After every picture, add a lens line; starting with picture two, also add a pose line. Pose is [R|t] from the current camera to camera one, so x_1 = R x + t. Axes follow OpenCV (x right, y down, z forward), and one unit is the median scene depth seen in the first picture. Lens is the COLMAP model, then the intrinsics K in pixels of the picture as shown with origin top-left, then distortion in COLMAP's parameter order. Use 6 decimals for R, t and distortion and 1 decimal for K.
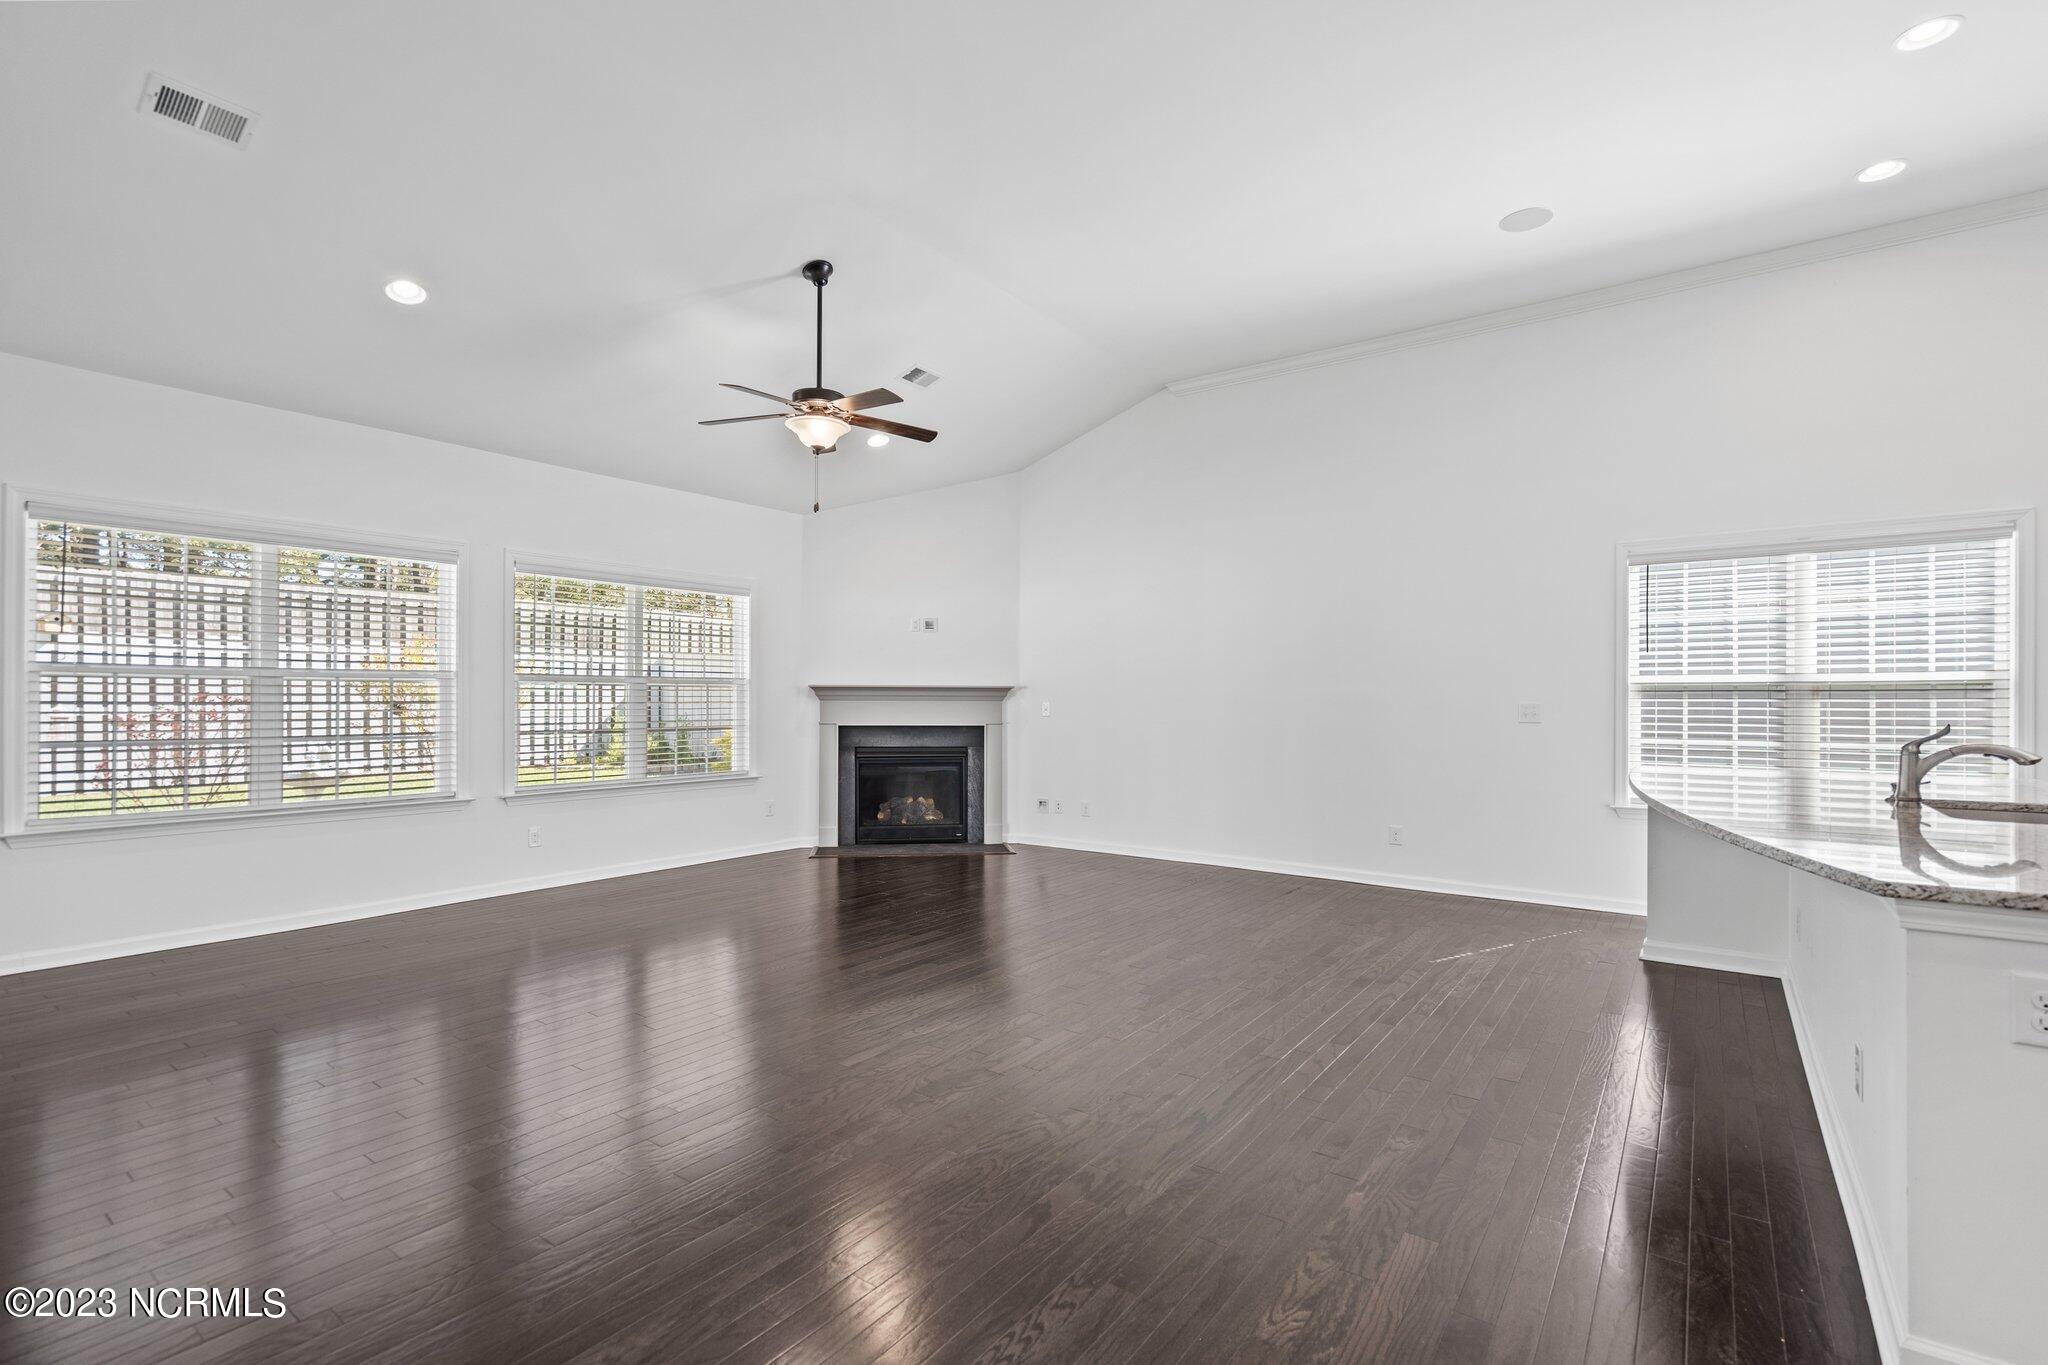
lens RADIAL K [[892.5, 0, 973.2], [0, 892.5, 675.1], [0, 0, 1]] dist [-0.021262, 0.000262]
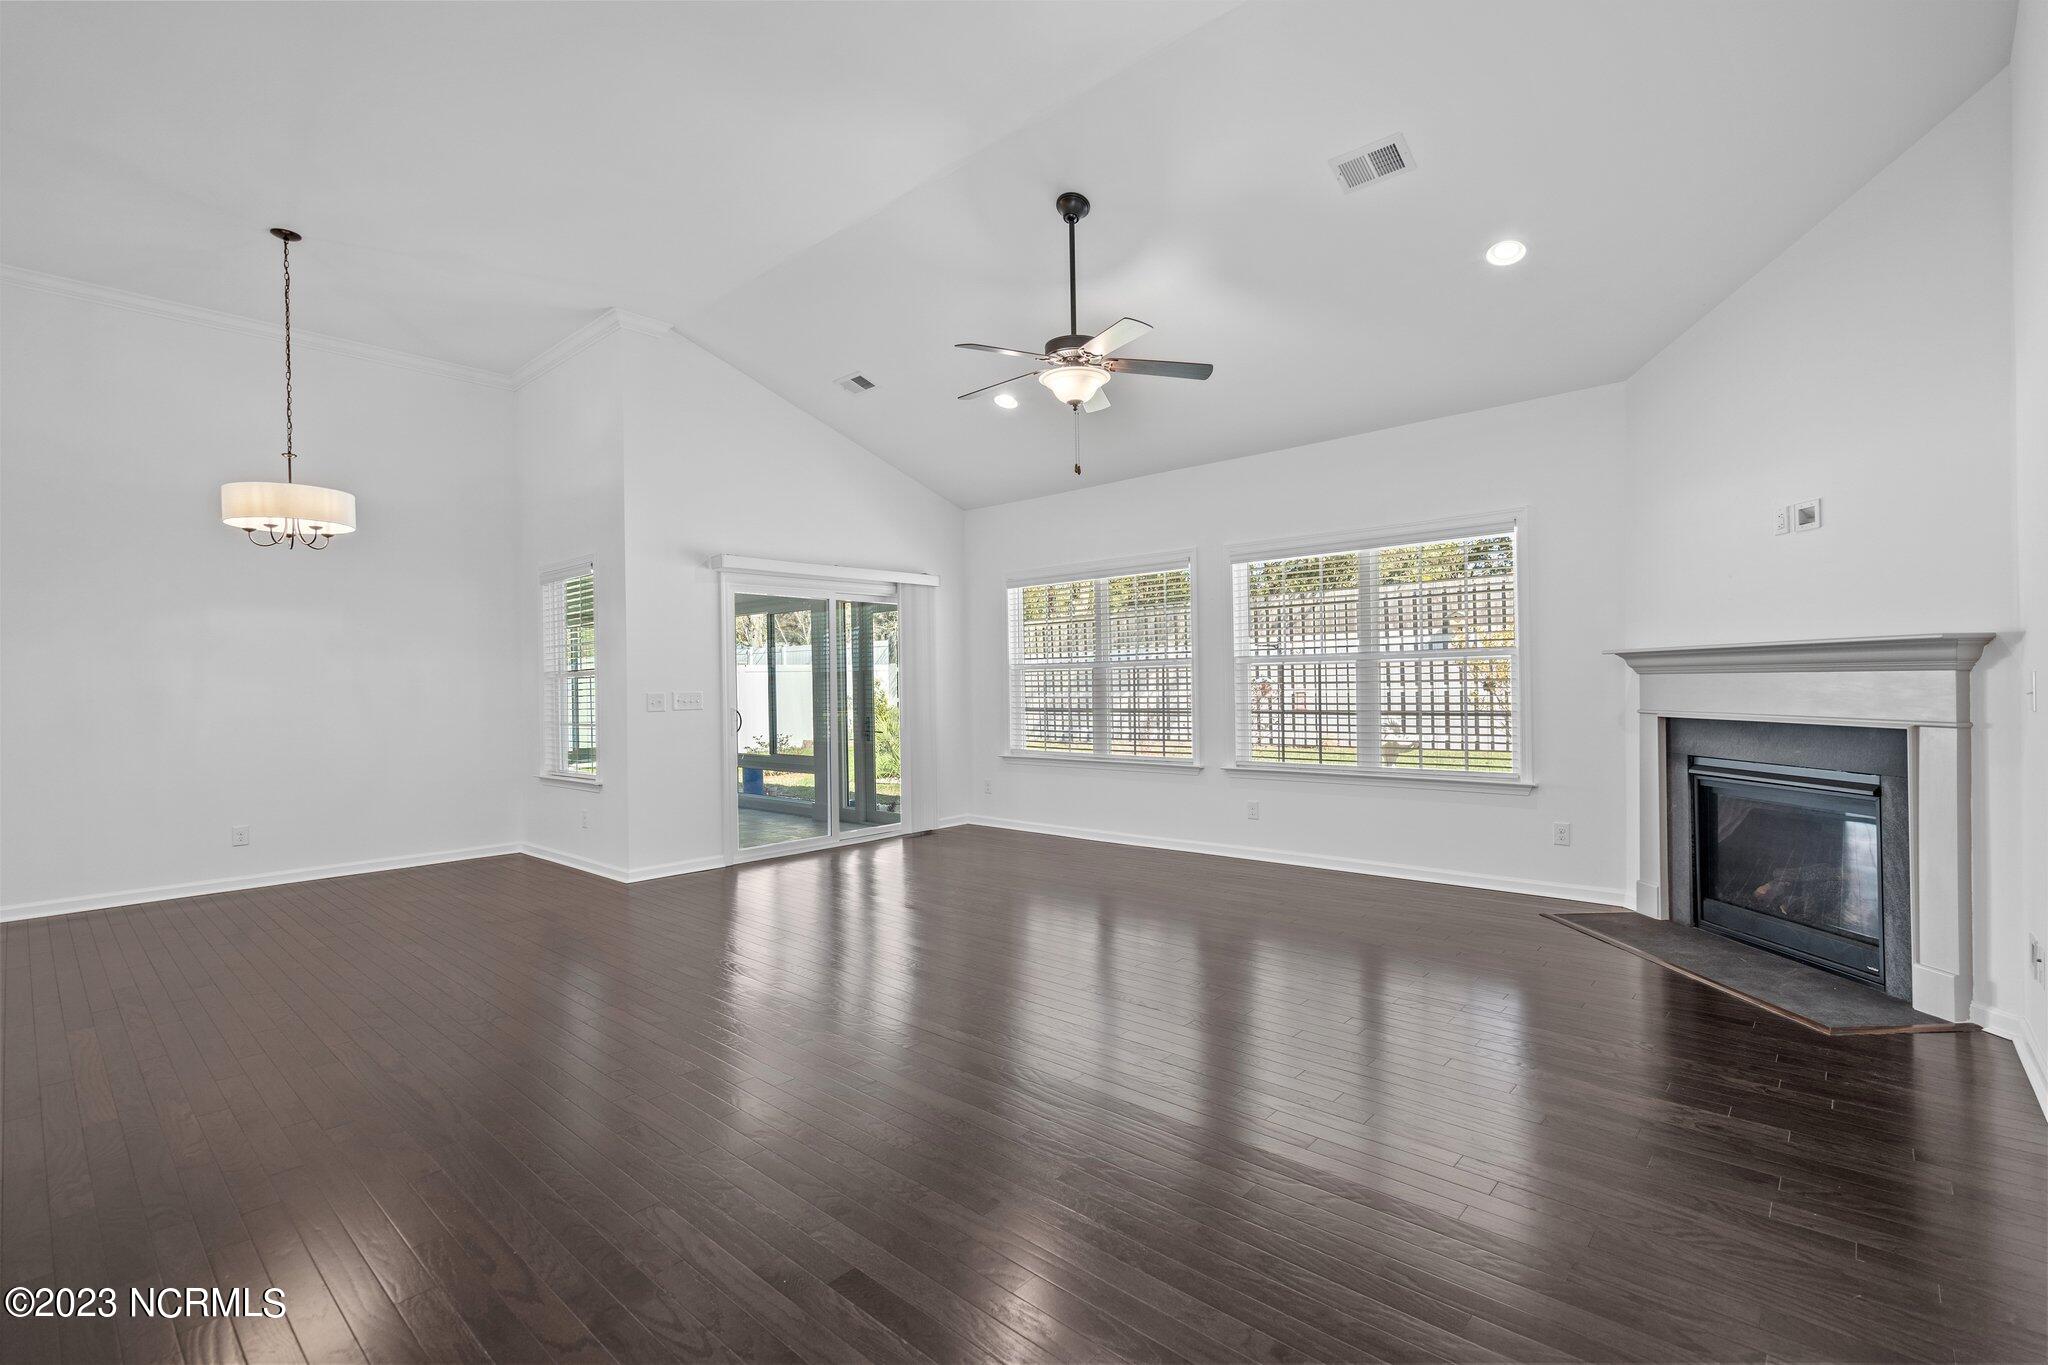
lens RADIAL K [[924.2, 0, 1024.0], [0, 924.2, 682.5], [0, 0, 1]] dist [-0.008017, 0.000647]
pose [[-0.073115, -0.001910, -0.997322, 0.506011], [0.045211, 0.998964, -0.005228, 0.019128], [0.996298, -0.045472, -0.072953, 0.659053]]
